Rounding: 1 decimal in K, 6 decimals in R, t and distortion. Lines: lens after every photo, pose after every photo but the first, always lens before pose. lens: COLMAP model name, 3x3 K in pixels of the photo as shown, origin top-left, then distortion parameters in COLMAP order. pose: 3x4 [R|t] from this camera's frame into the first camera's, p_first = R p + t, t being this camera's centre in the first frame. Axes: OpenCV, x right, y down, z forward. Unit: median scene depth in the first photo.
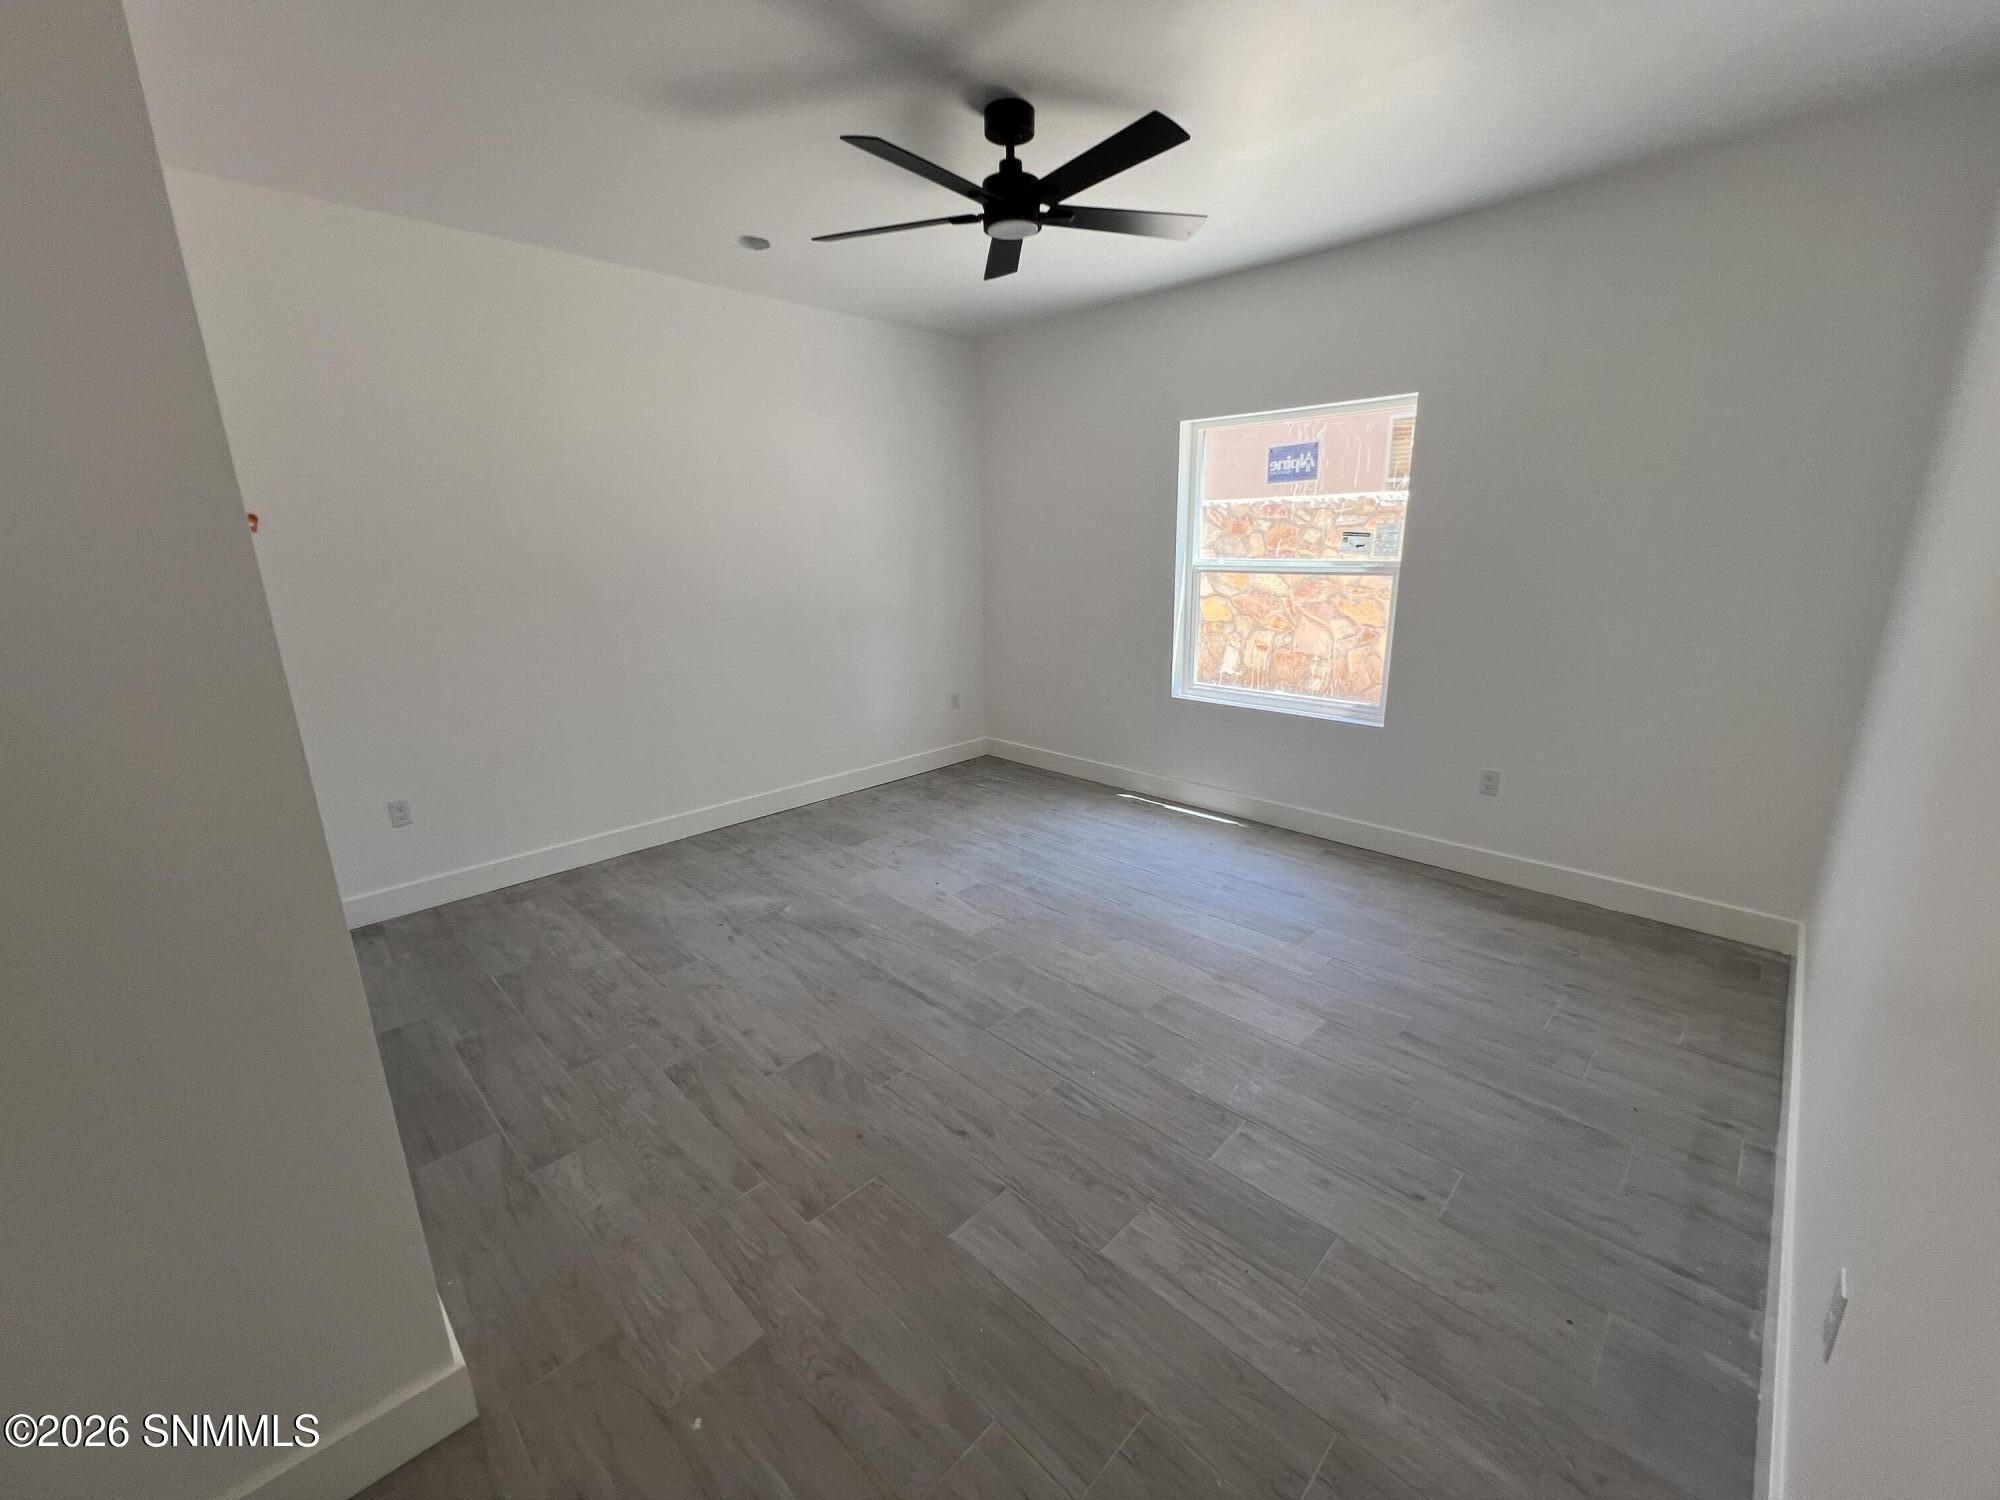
lens RADIAL K [[803.8, 0, 1006.0], [0, 803.8, 752.9], [0, 0, 1]] dist [-0.000773, -0.000069]
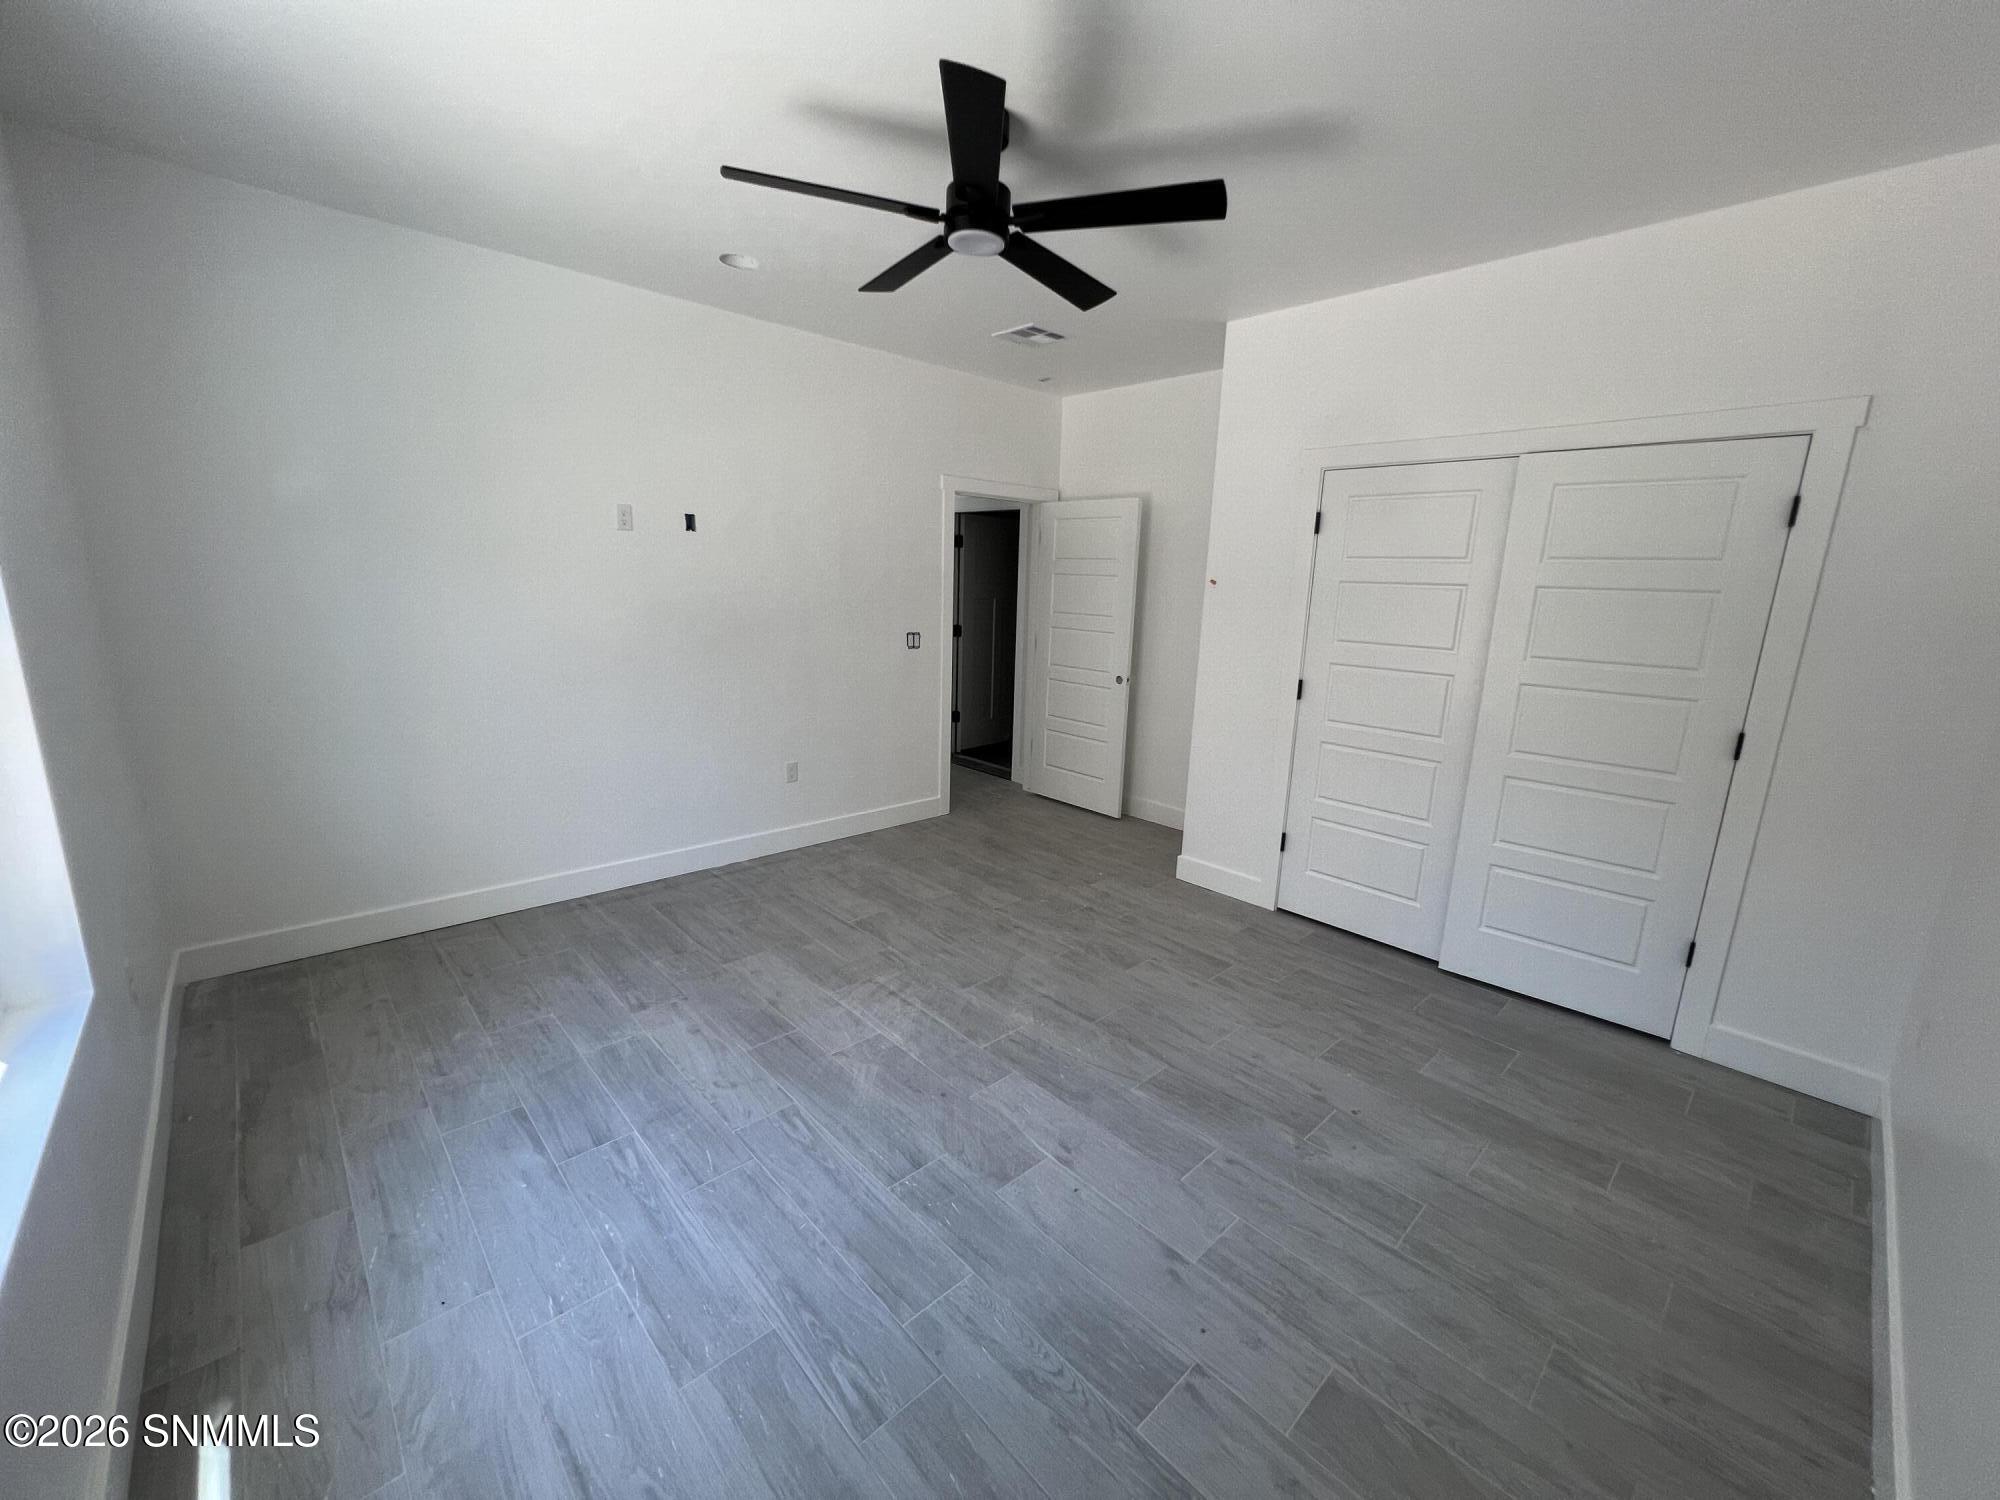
lens RADIAL K [[803.8, 0, 1006.0], [0, 803.8, 752.9], [0, 0, 1]] dist [-0.000773, -0.000069]
pose [[-0.998994, -0.026913, 0.035879, -0.056132], [-0.007549, 0.889434, 0.457000, -0.428779], [-0.044211, 0.456270, -0.888743, 1.582799]]
